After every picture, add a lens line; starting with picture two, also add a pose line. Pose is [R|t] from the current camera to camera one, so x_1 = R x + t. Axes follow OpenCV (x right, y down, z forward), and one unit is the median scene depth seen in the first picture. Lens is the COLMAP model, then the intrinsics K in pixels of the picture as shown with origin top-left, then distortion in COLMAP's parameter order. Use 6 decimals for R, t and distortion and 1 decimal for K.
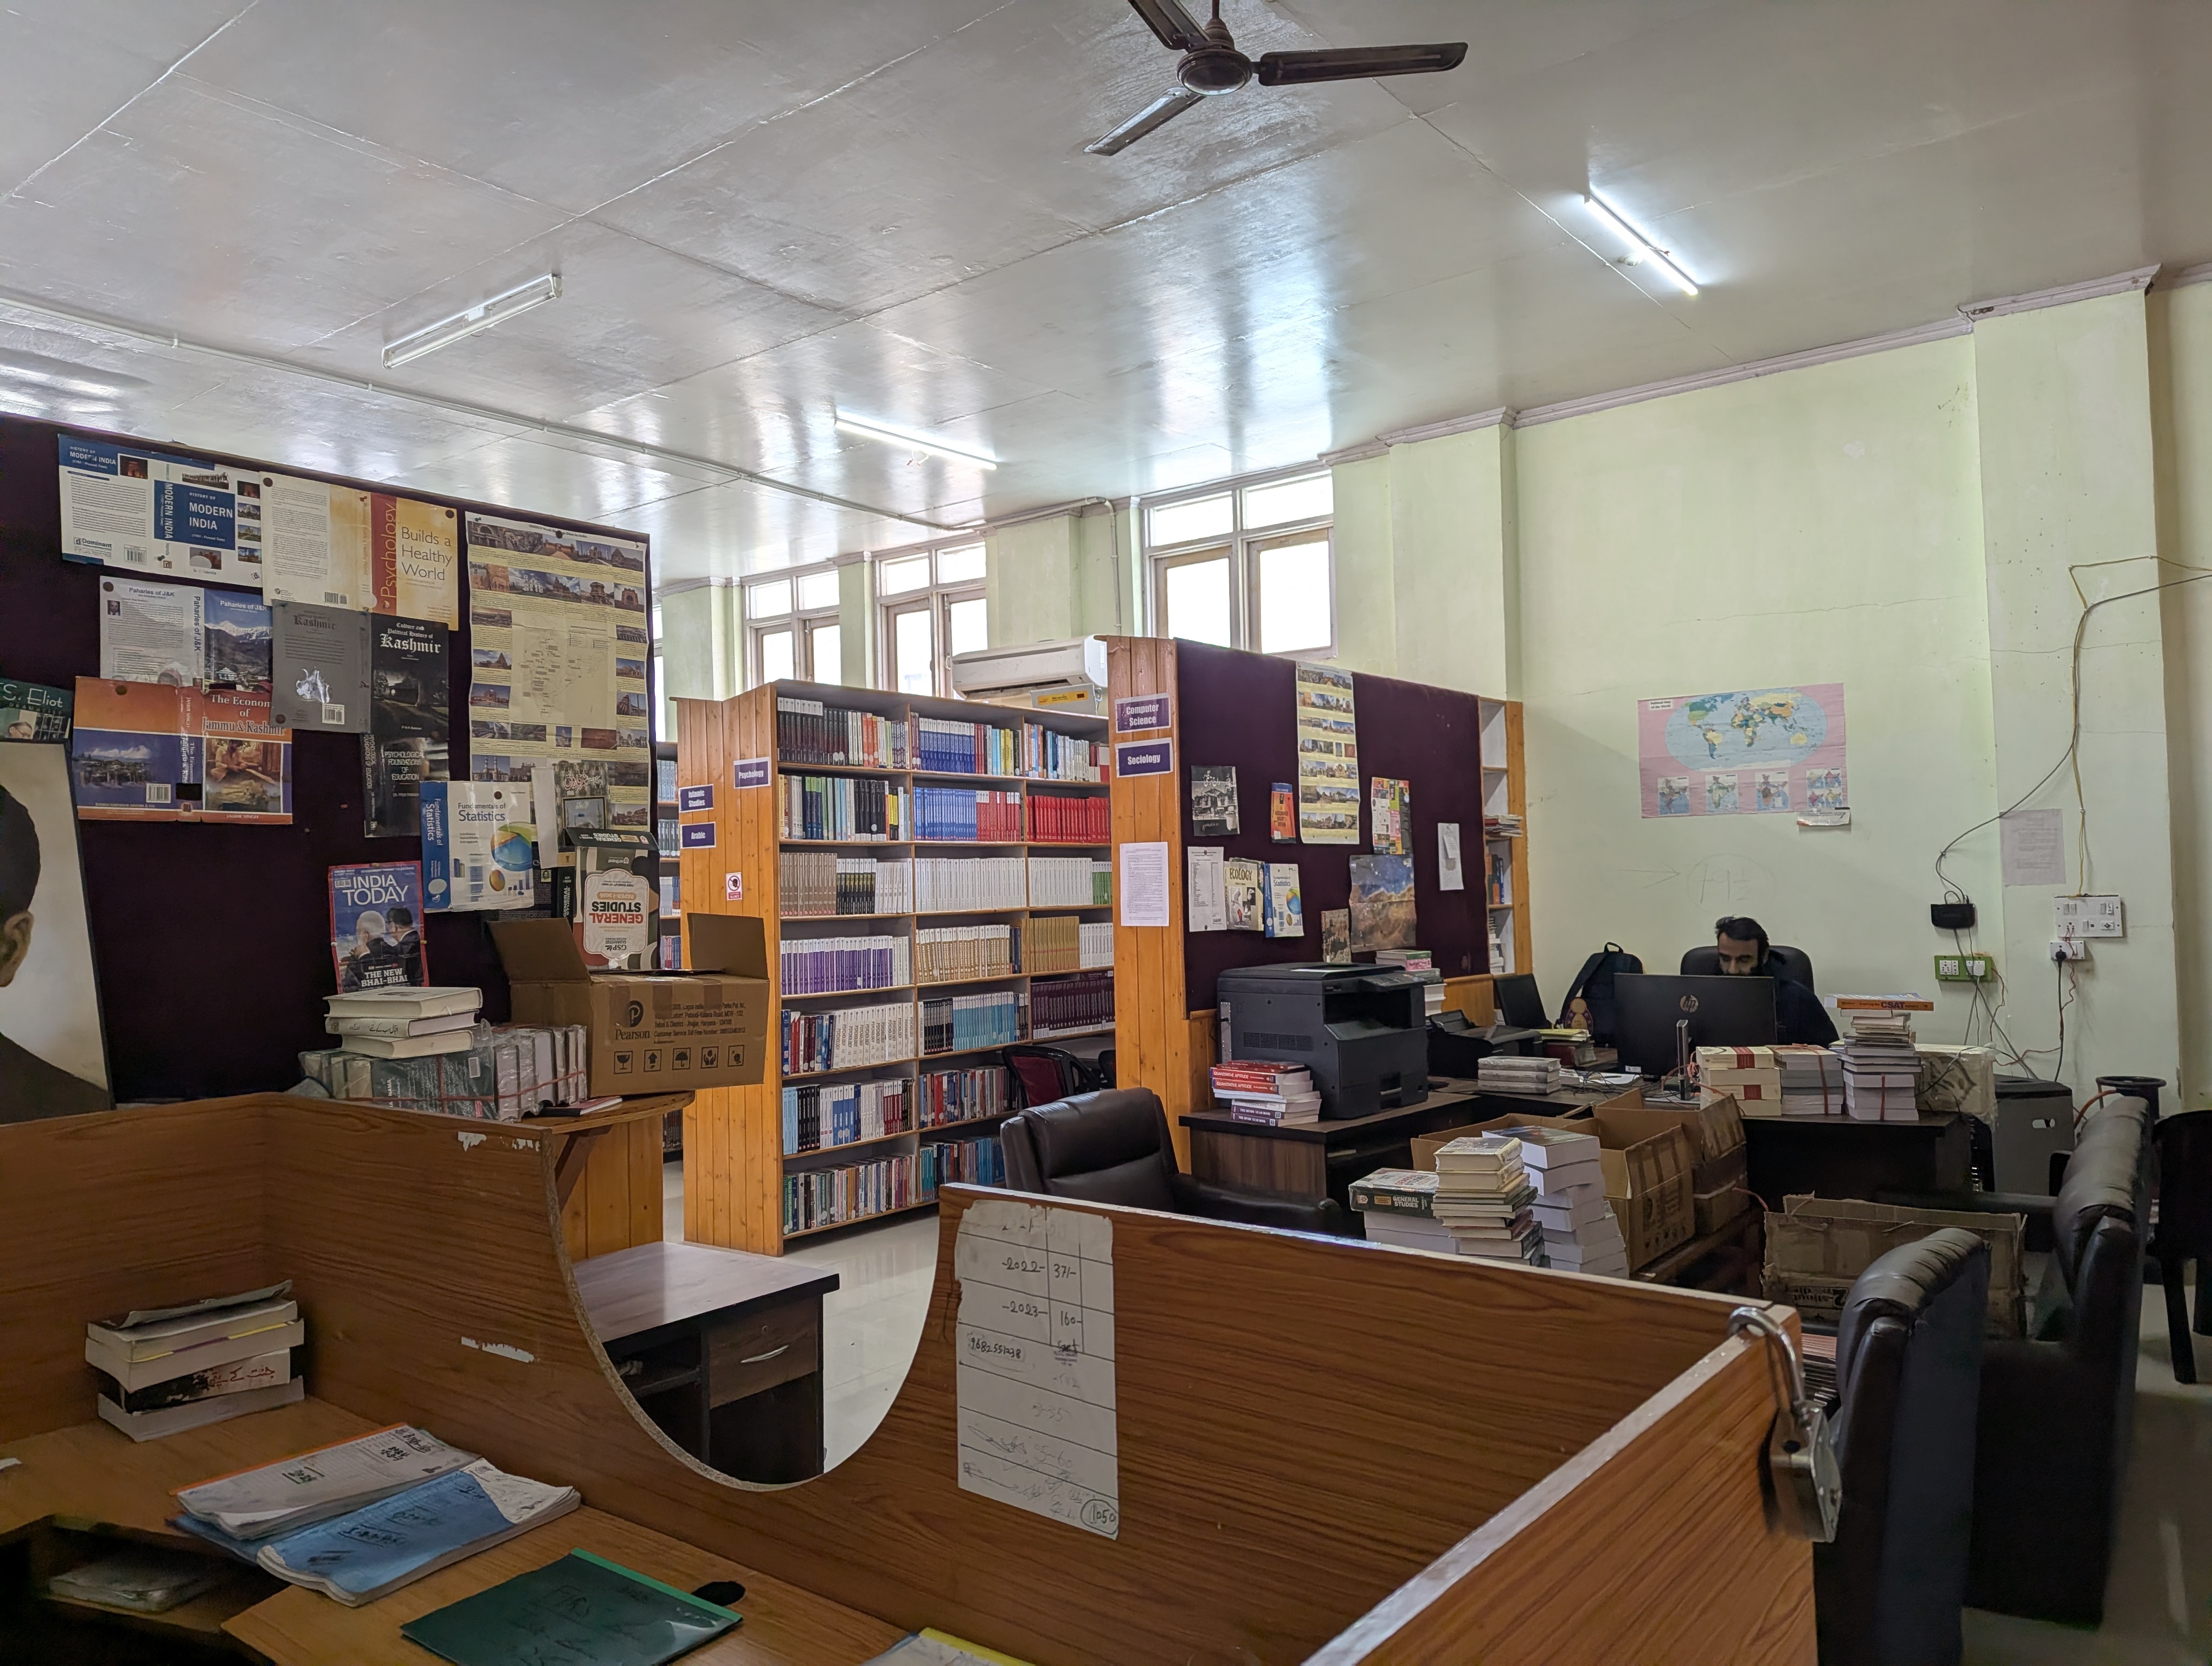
lens RADIAL K [[1570.0, 0, 1122.1], [0, 1570.0, 829.0], [0, 0, 1]] dist [0.076493, -0.062788]
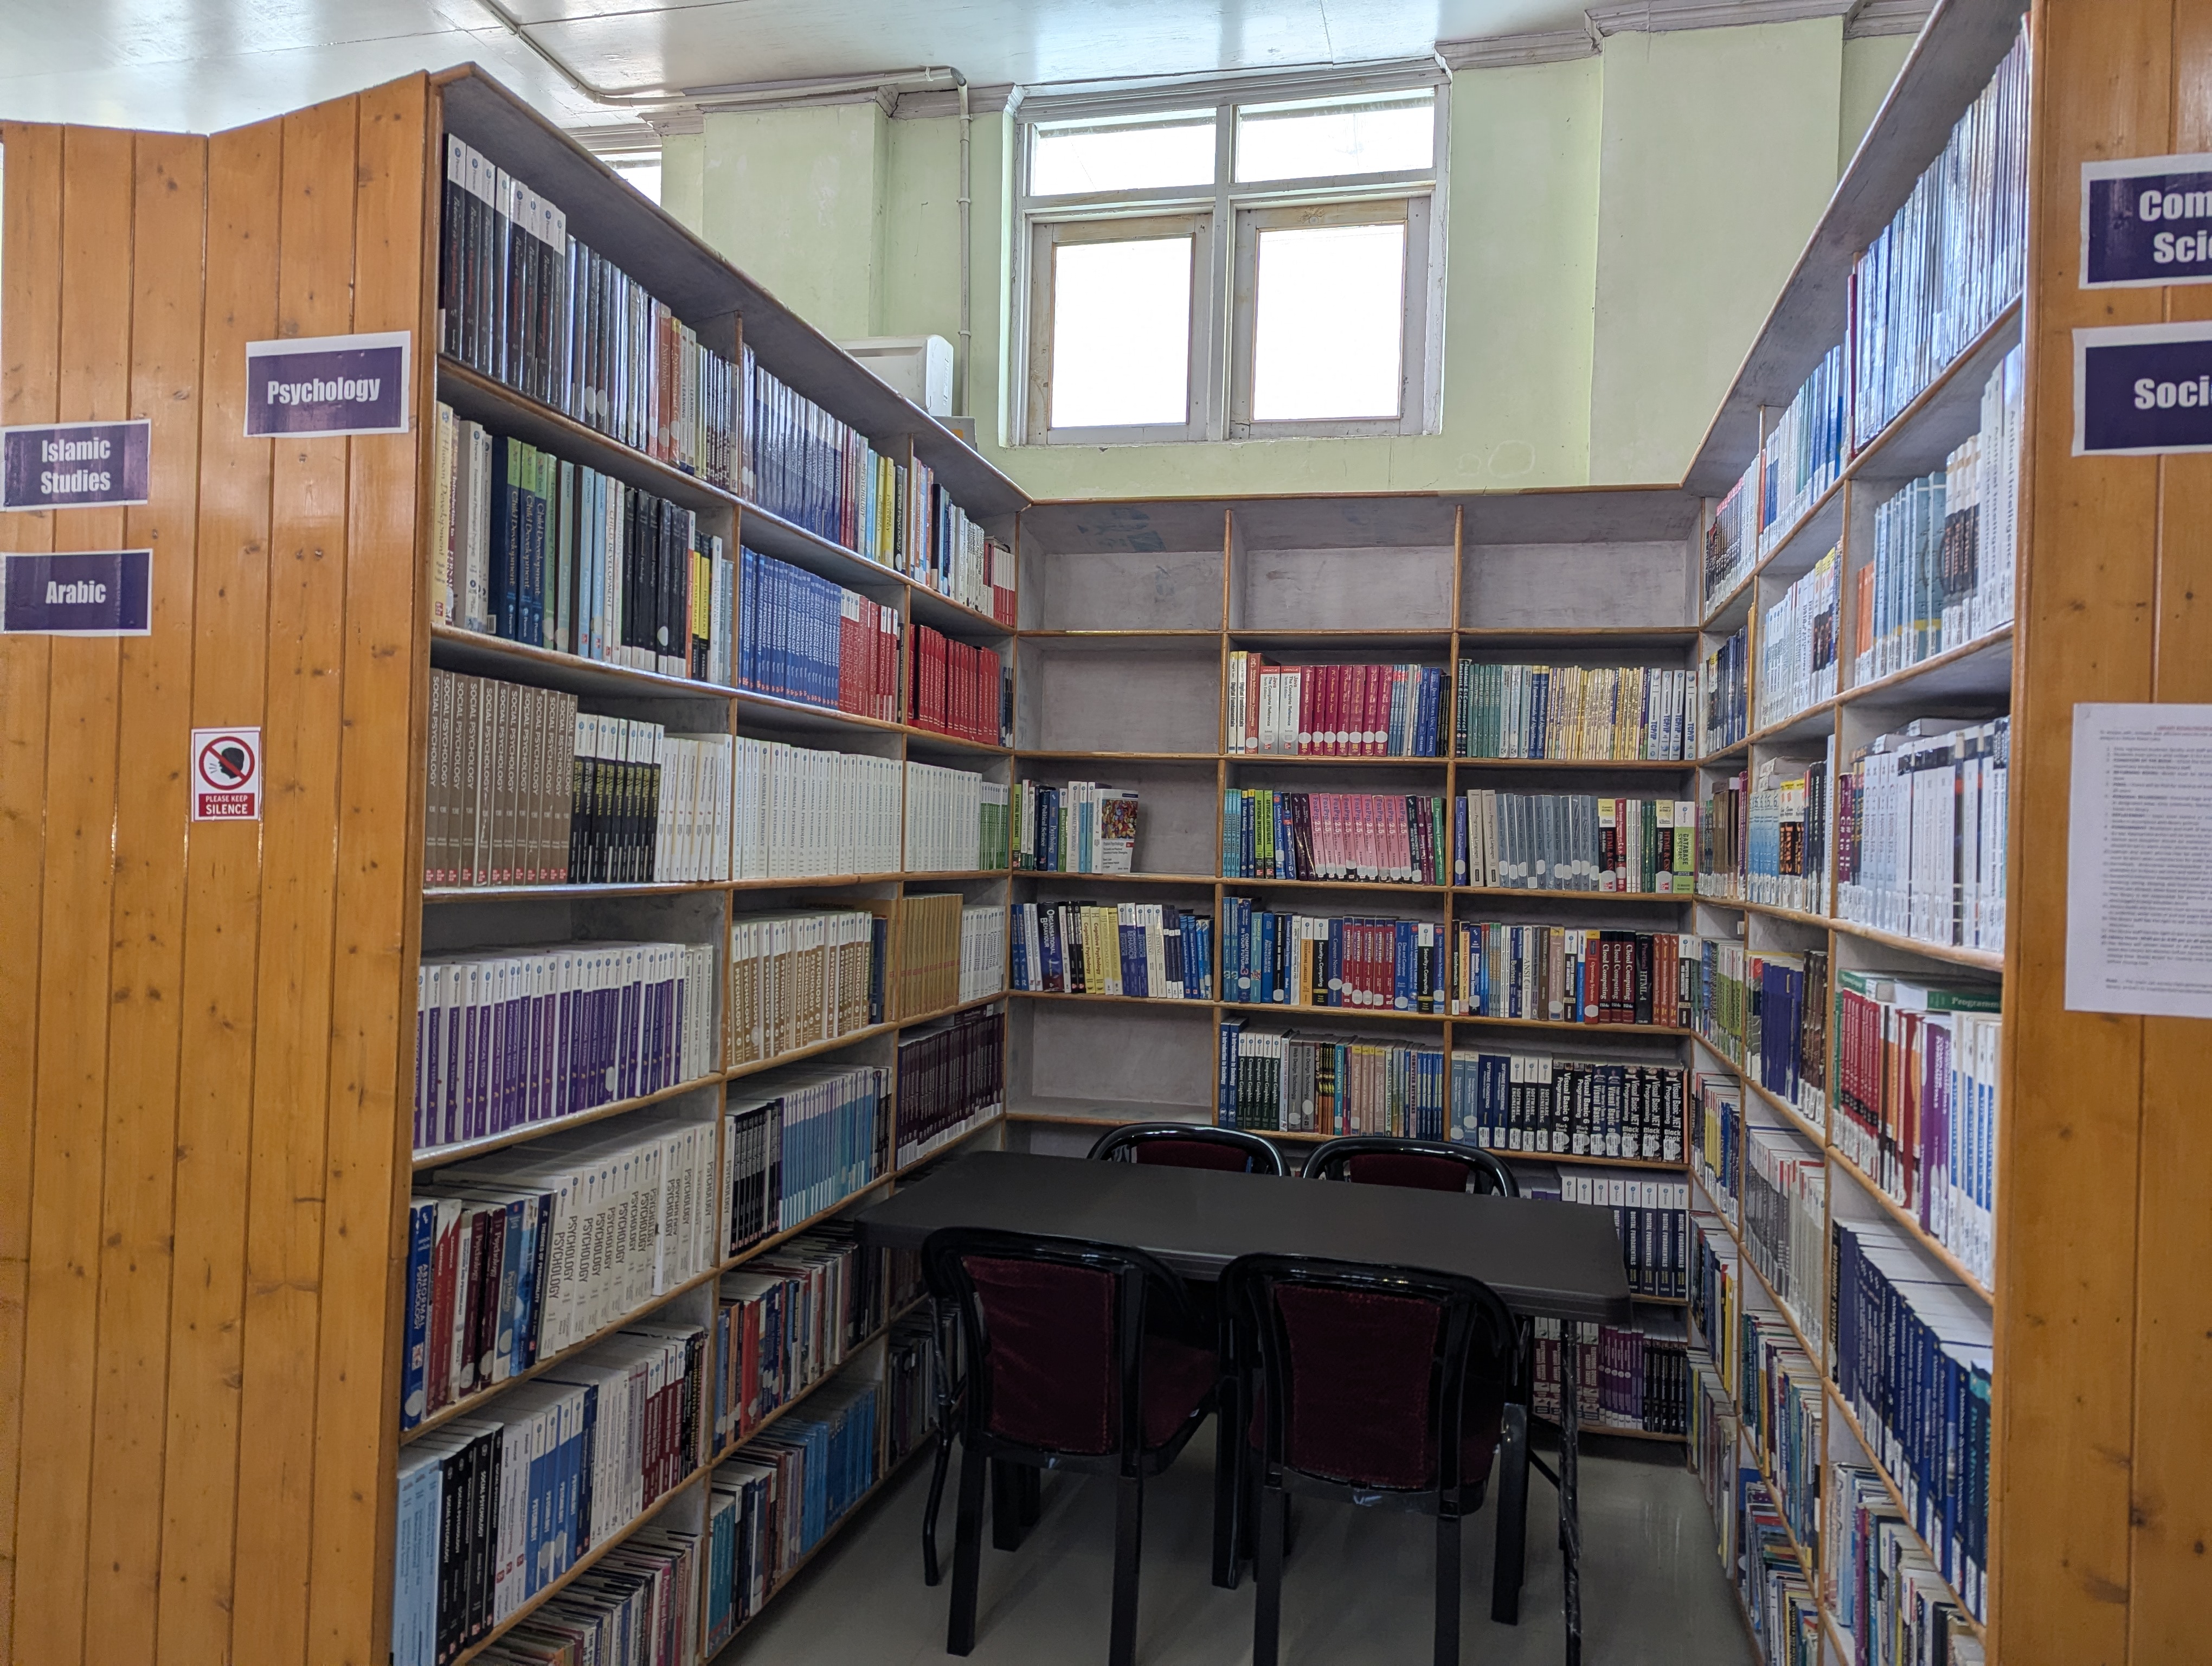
lens RADIAL K [[1570.0, 0, 1108.3], [0, 1570.0, 824.7], [0, 0, 1]] dist [0.076493, -0.062788]
pose [[0.917424, 0.056893, 0.393824, -0.214262], [-0.067789, 0.997604, 0.013799, 0.031108], [-0.392095, -0.039356, 0.919082, 0.669879]]
